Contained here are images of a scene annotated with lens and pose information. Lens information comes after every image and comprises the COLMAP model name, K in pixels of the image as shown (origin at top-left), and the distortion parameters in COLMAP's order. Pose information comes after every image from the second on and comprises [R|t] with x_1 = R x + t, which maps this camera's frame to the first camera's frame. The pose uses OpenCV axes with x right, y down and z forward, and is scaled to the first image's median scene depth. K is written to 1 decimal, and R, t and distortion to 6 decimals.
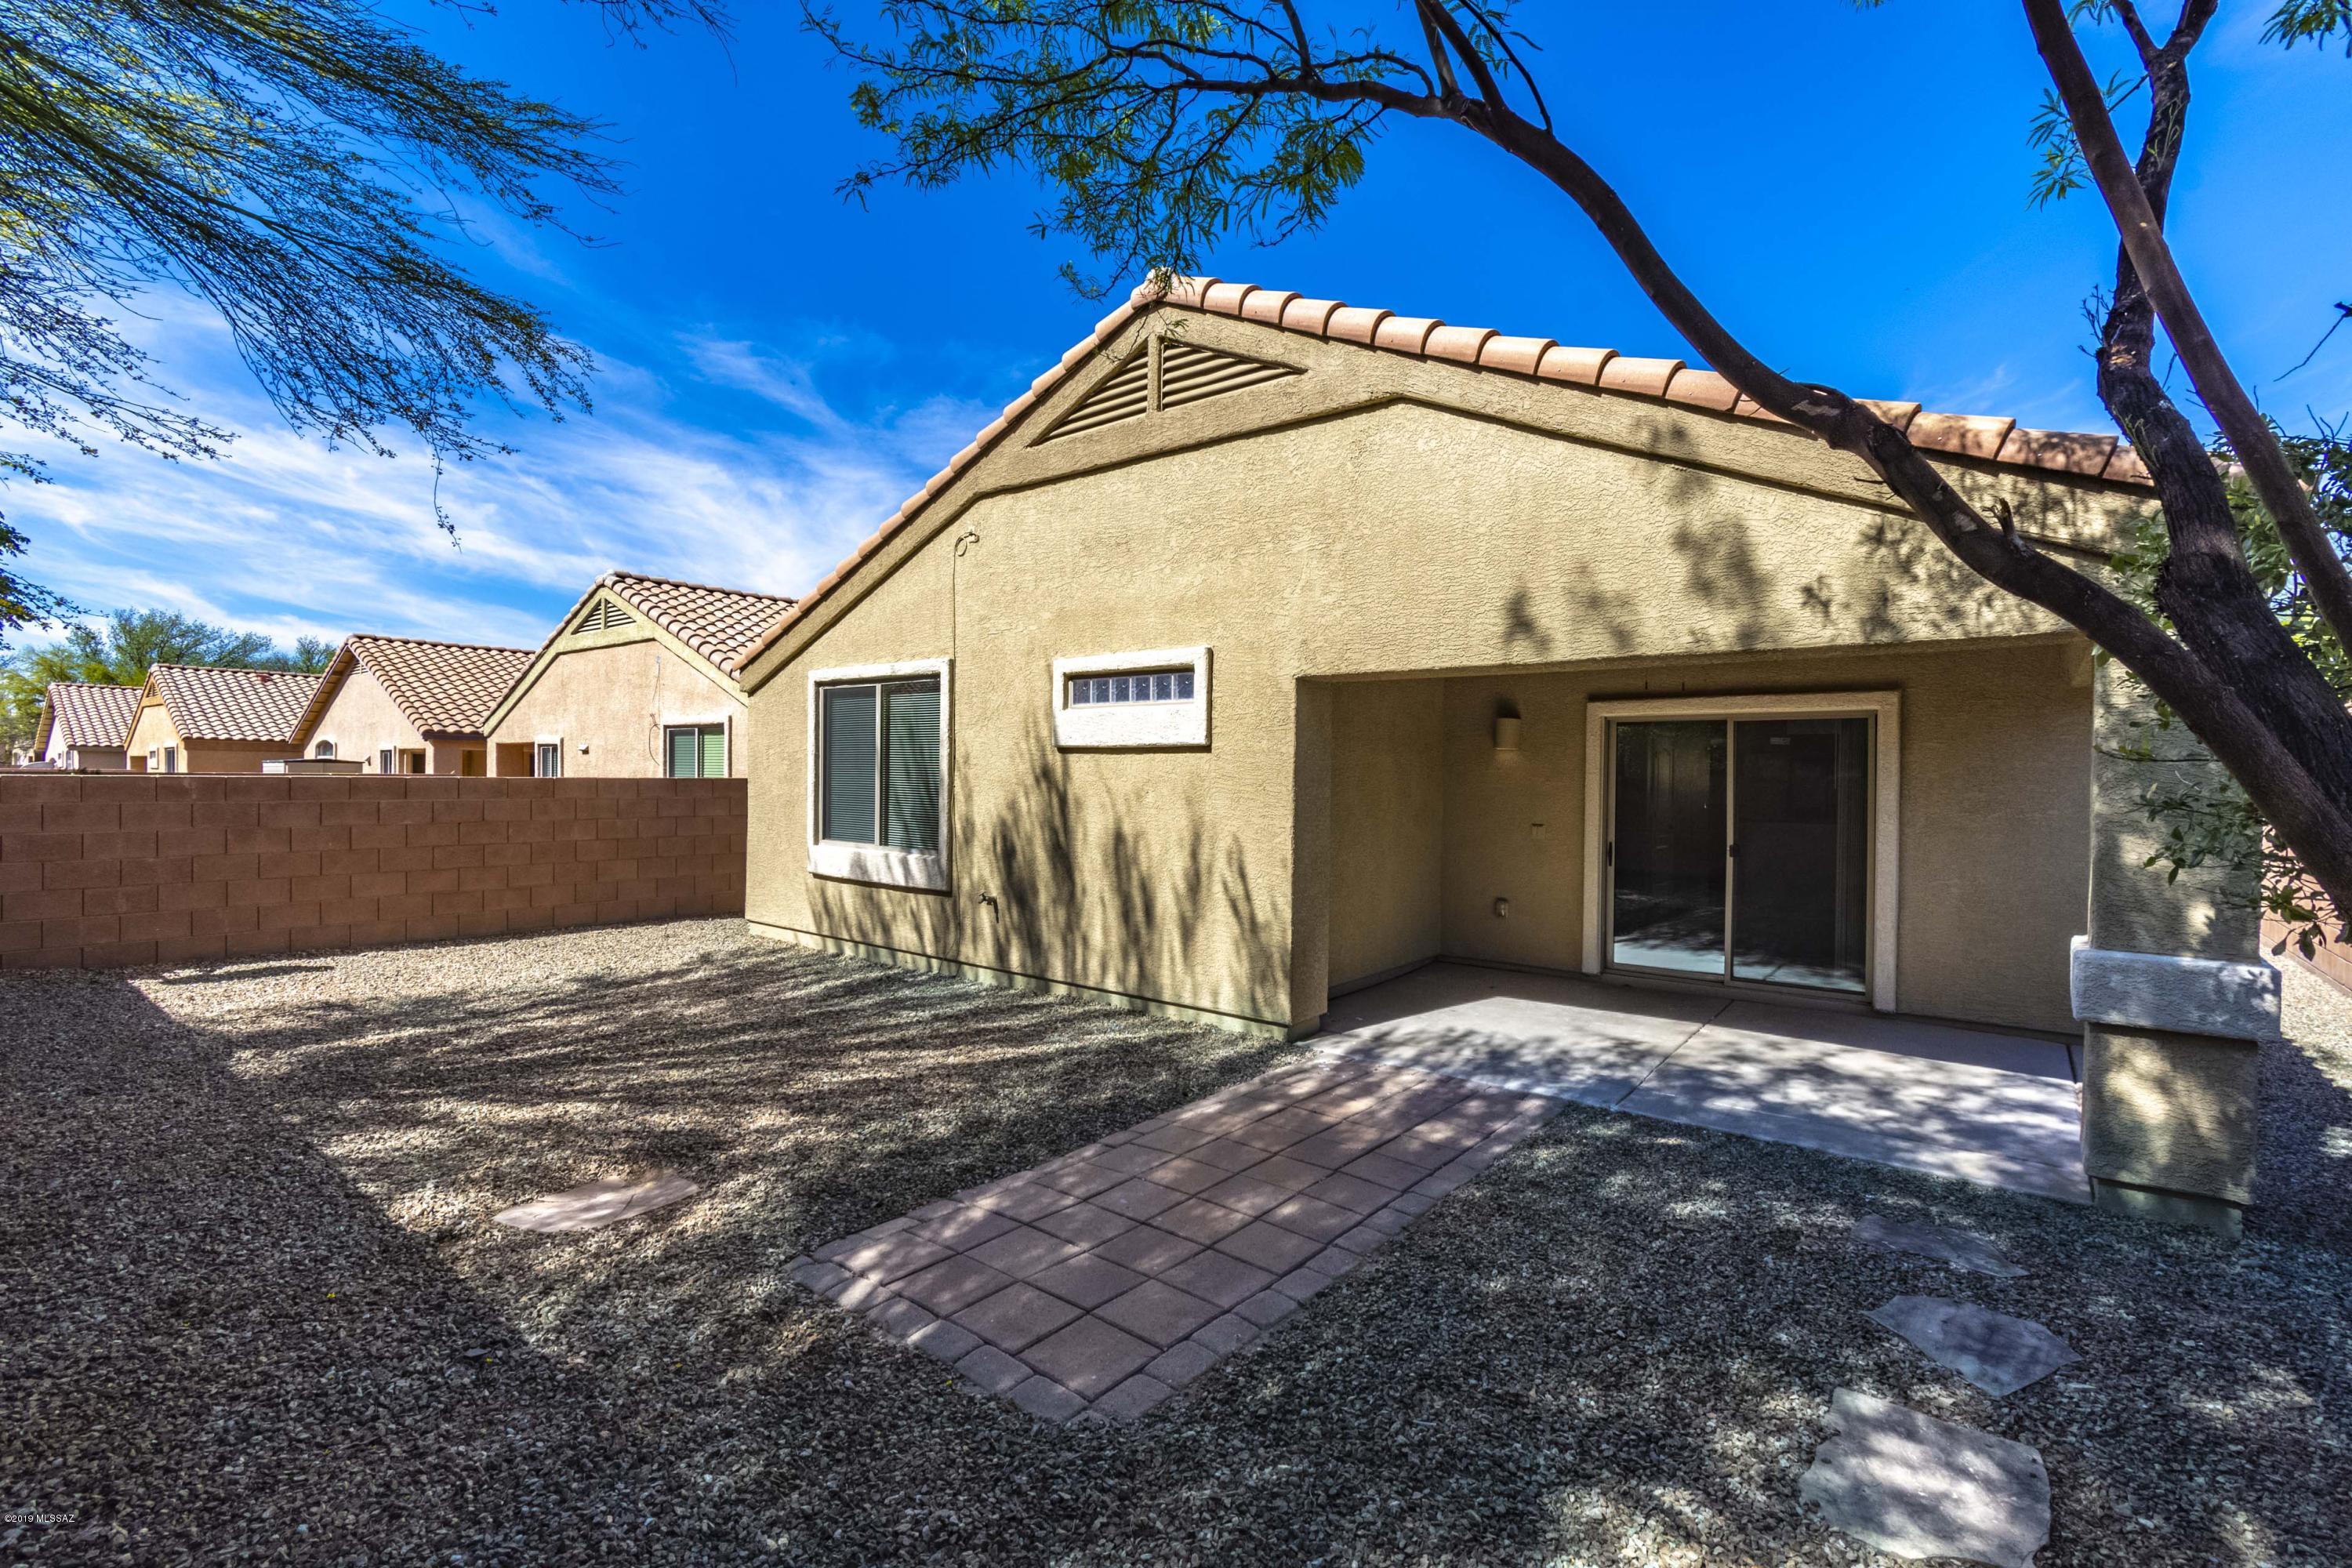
lens RADIAL K [[1031.1, 0, 1191.3], [0, 1031.1, 780.3], [0, 0, 1]] dist [0.008615, -0.005251]
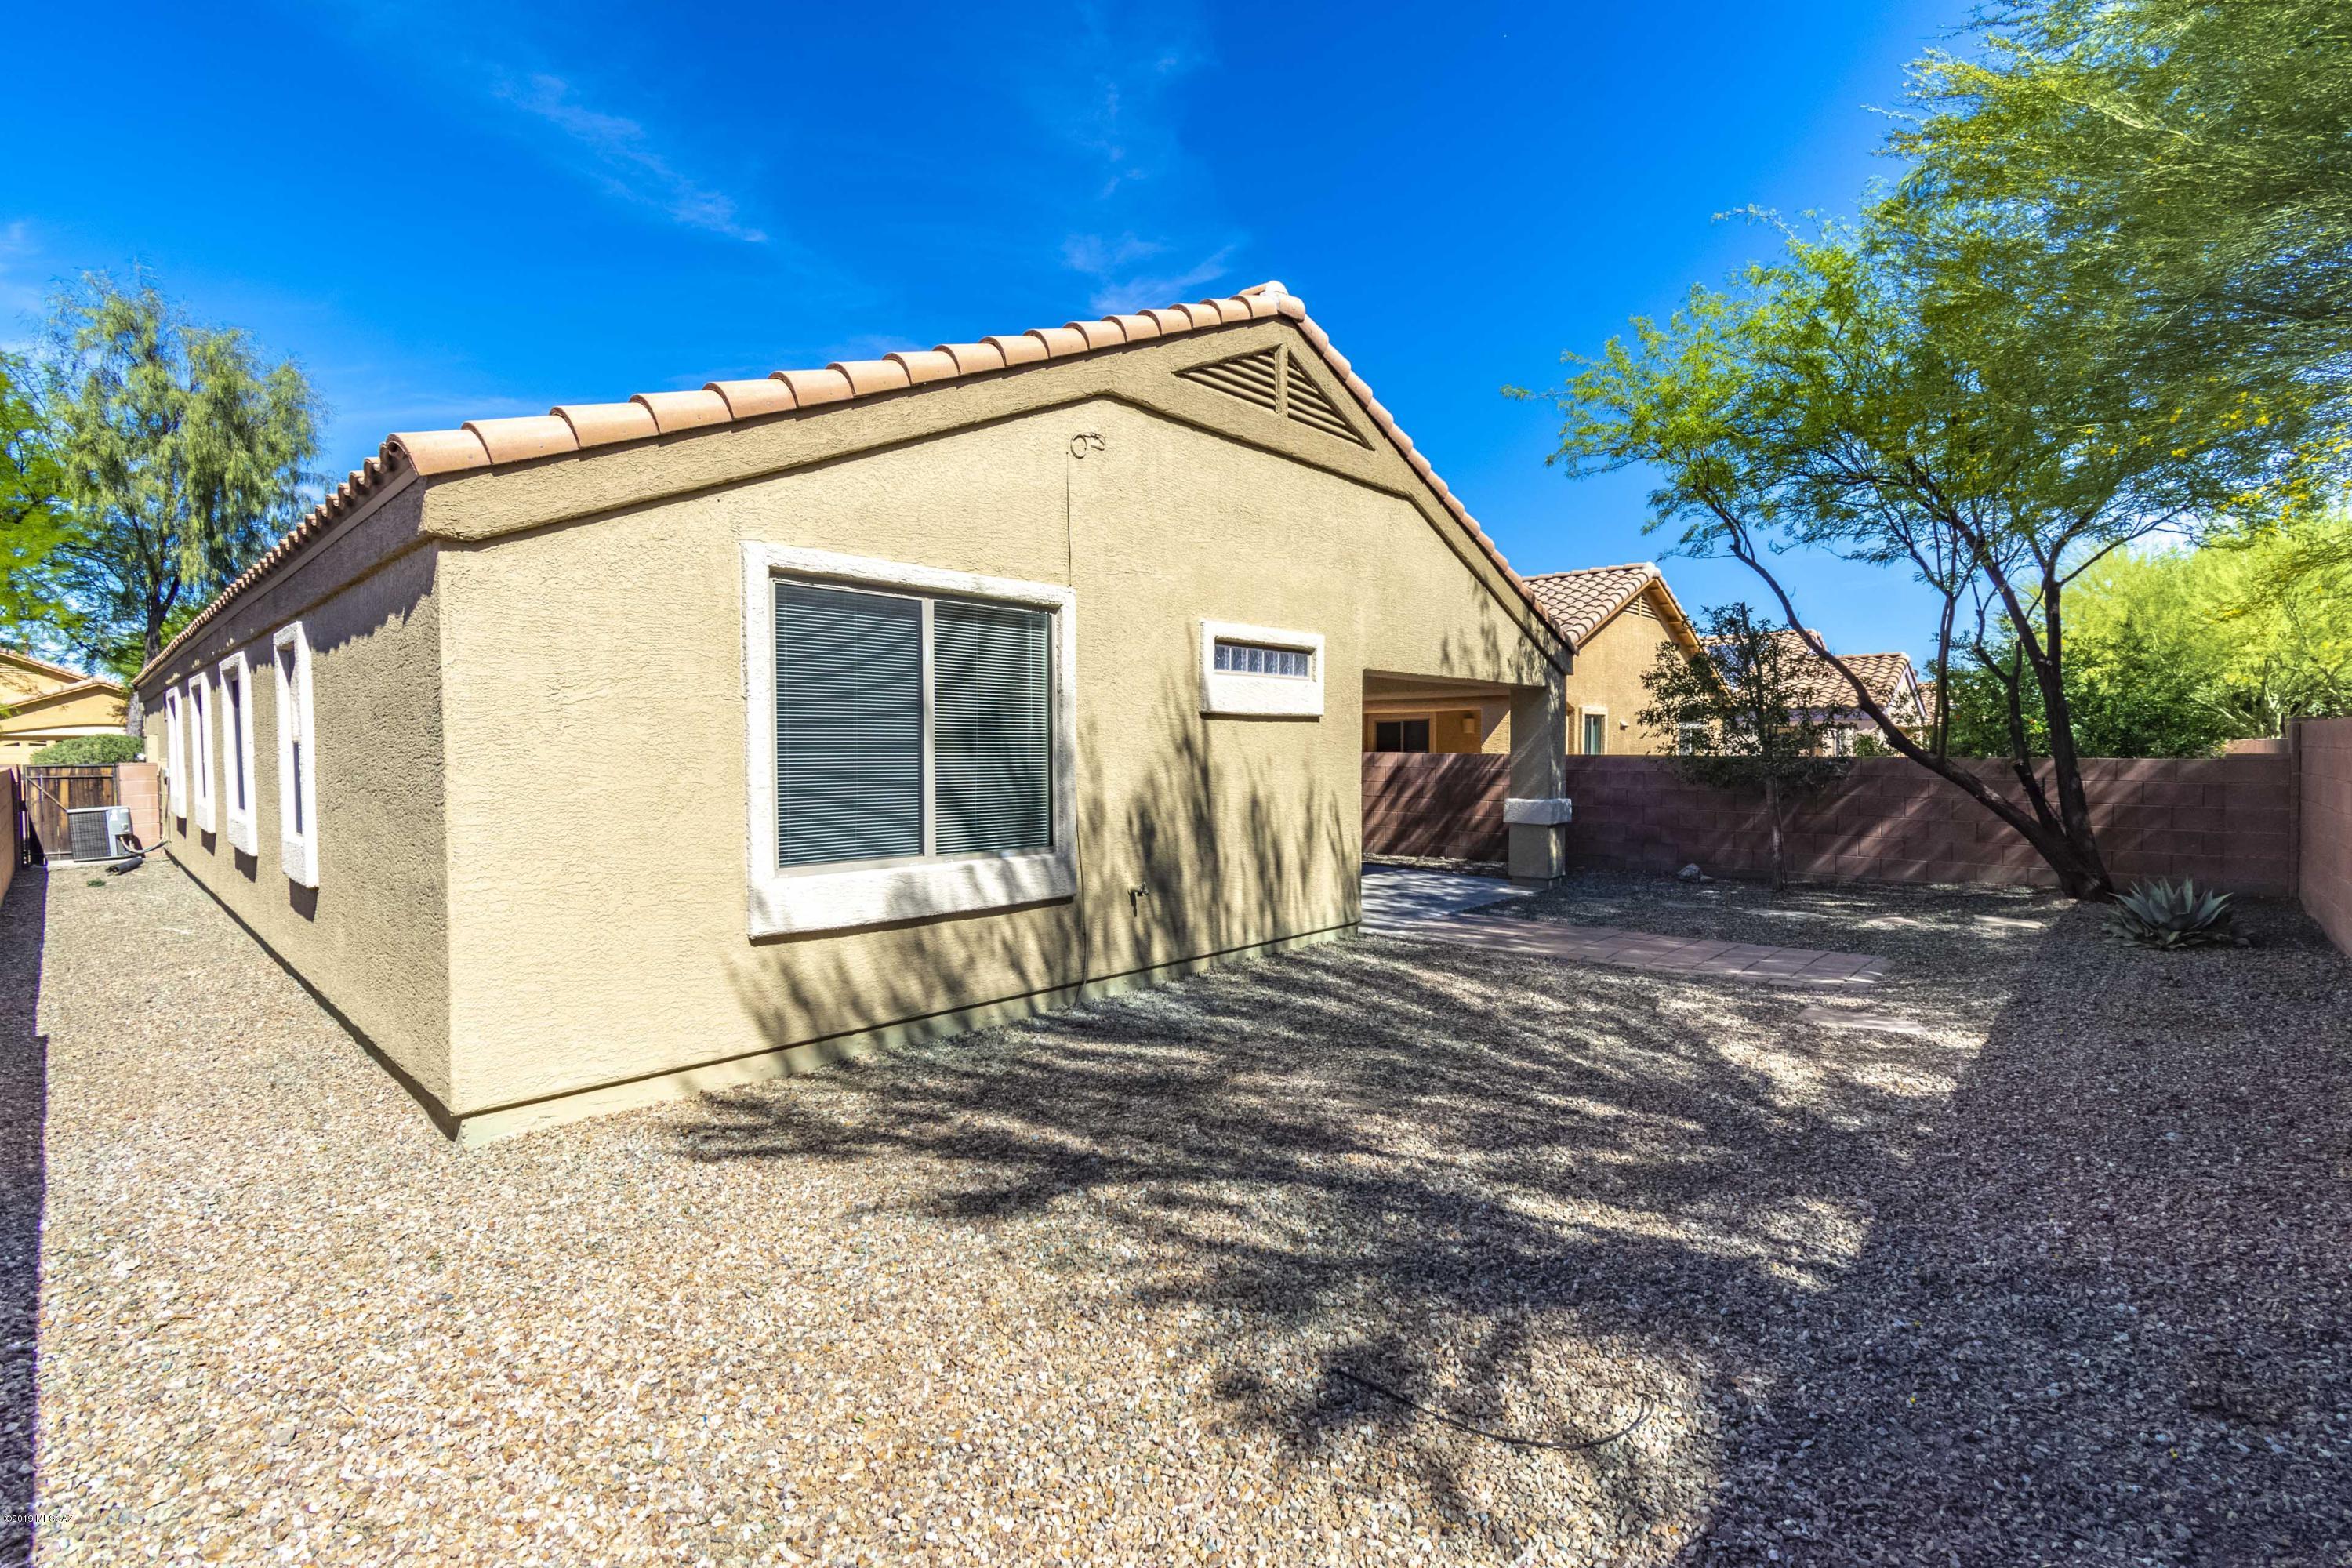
lens RADIAL K [[1031.1, 0, 1191.3], [0, 1031.1, 780.3], [0, 0, 1]] dist [0.008615, -0.005251]
pose [[0.076807, -0.043375, 0.996102, -1.250454], [0.004545, 0.999058, 0.043154, -0.014699], [-0.997036, 0.001213, 0.076932, 1.087649]]
